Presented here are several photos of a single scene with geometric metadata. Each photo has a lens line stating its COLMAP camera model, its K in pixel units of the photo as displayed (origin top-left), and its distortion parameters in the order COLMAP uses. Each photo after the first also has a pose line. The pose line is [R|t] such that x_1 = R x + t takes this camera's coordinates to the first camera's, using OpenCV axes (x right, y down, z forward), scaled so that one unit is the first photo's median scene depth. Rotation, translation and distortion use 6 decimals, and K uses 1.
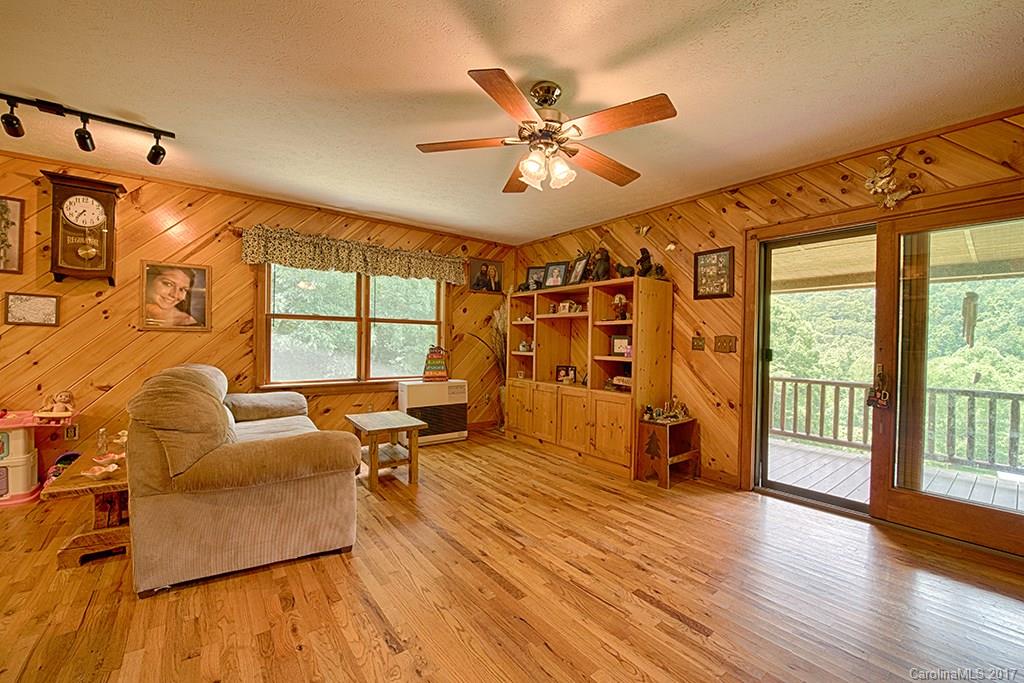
lens RADIAL K [[408.9, 0, 512.7], [0, 408.9, 345.8], [0, 0, 1]] dist [-0.018284, -0.001739]
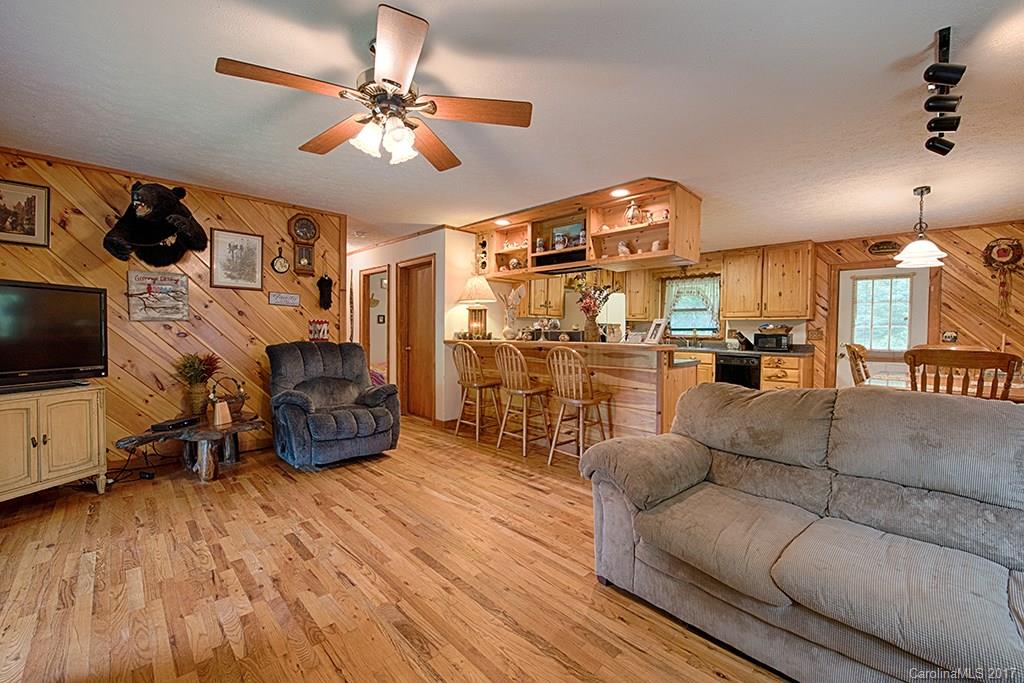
lens RADIAL K [[408.9, 0, 508.6], [0, 408.9, 352.2], [0, 0, 1]] dist [-0.018284, -0.001739]
pose [[-0.993237, -0.020503, -0.114276, -0.056224], [-0.028145, 0.997445, 0.065667, -0.027177], [0.112638, 0.068439, -0.991276, 1.163416]]
